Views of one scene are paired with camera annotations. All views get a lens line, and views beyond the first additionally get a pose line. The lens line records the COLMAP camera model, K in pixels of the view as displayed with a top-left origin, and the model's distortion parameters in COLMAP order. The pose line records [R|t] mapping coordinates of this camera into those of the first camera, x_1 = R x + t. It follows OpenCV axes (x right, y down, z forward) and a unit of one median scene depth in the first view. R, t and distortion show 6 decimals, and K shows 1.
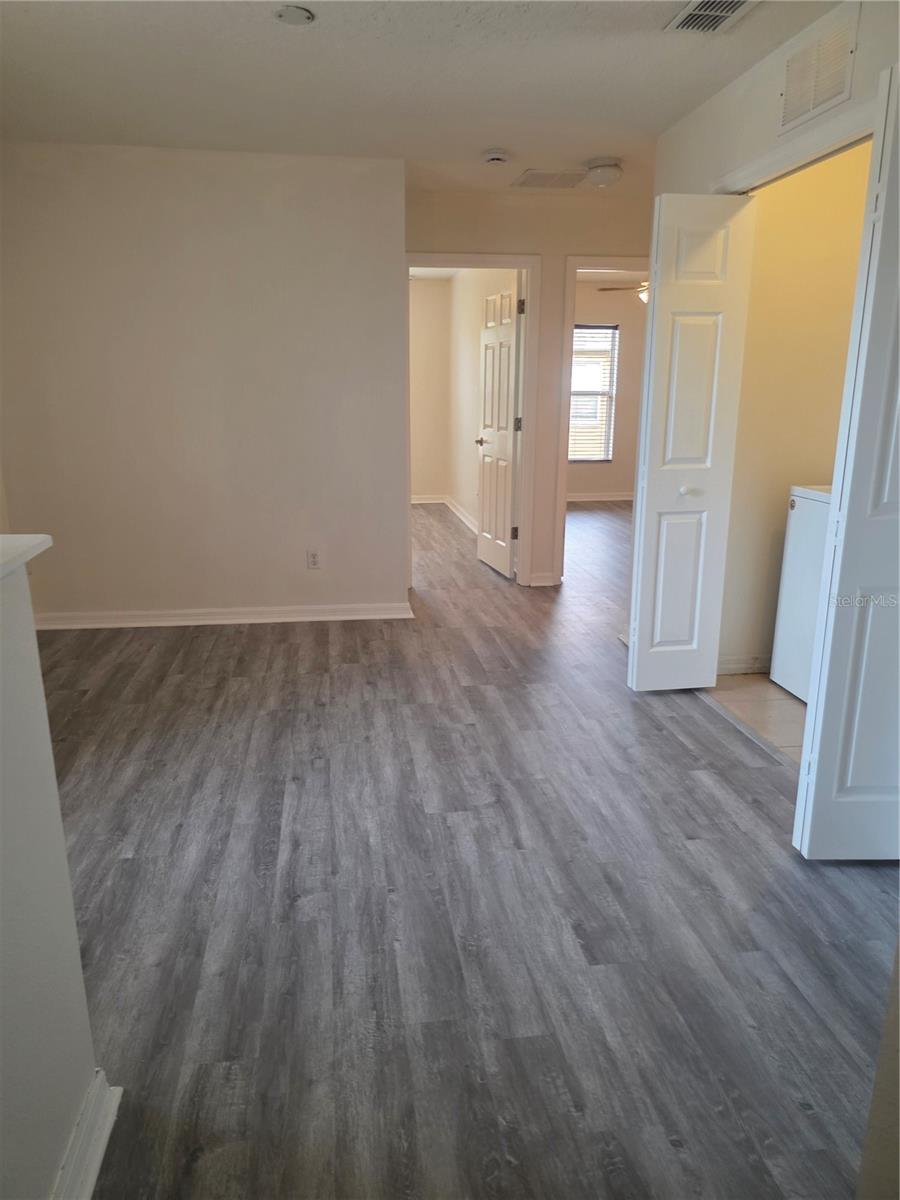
lens RADIAL K [[815.7, 0, 450.0], [0, 815.7, 600.0], [0, 0, 1]] dist [0.000192, -0.001691]
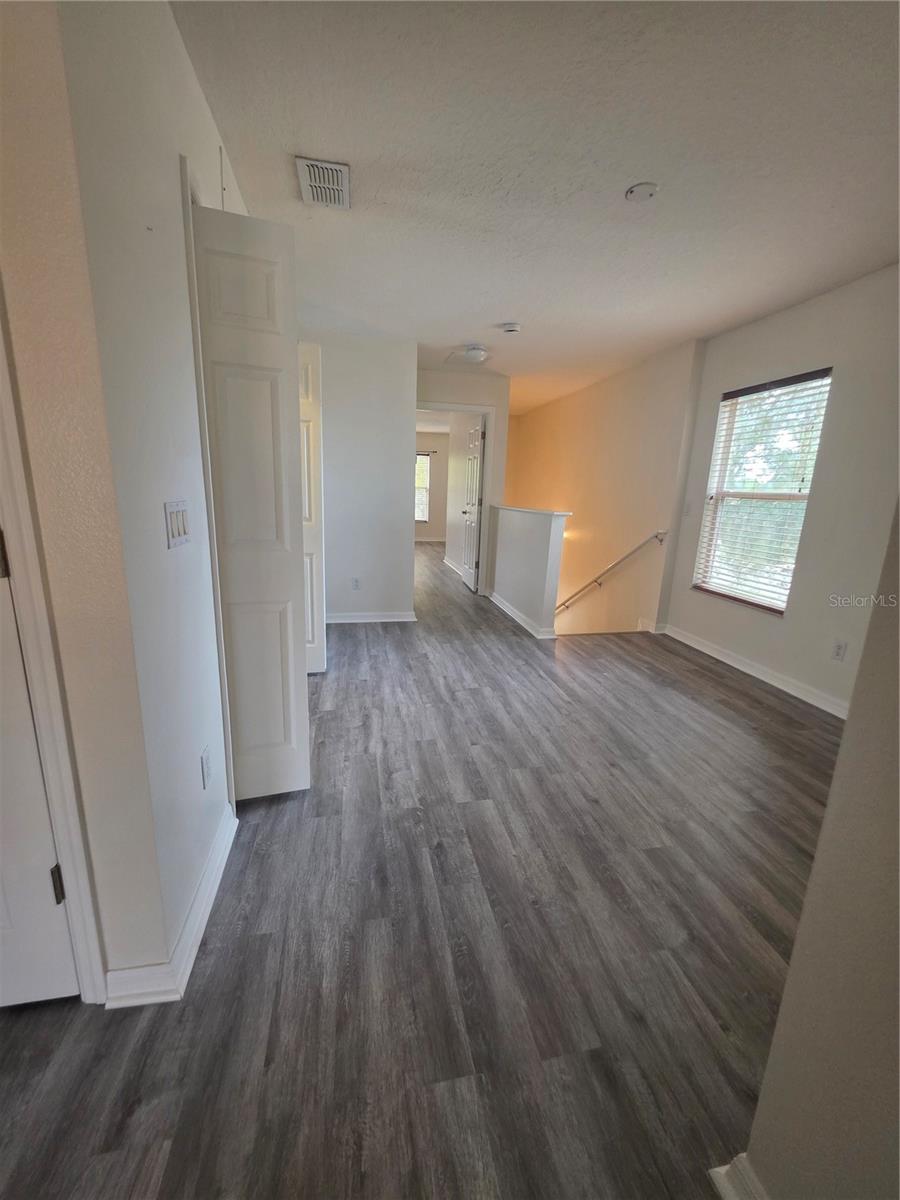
lens RADIAL K [[480.0, 0, 450.0], [0, 480.0, 600.0], [0, 0, 1]] dist [0.000955, 0.000062]
pose [[-0.998454, -0.026034, -0.049116, 0.123378], [-0.045655, 0.888108, 0.457361, -0.441096], [0.031713, 0.458896, -0.887924, 1.830918]]
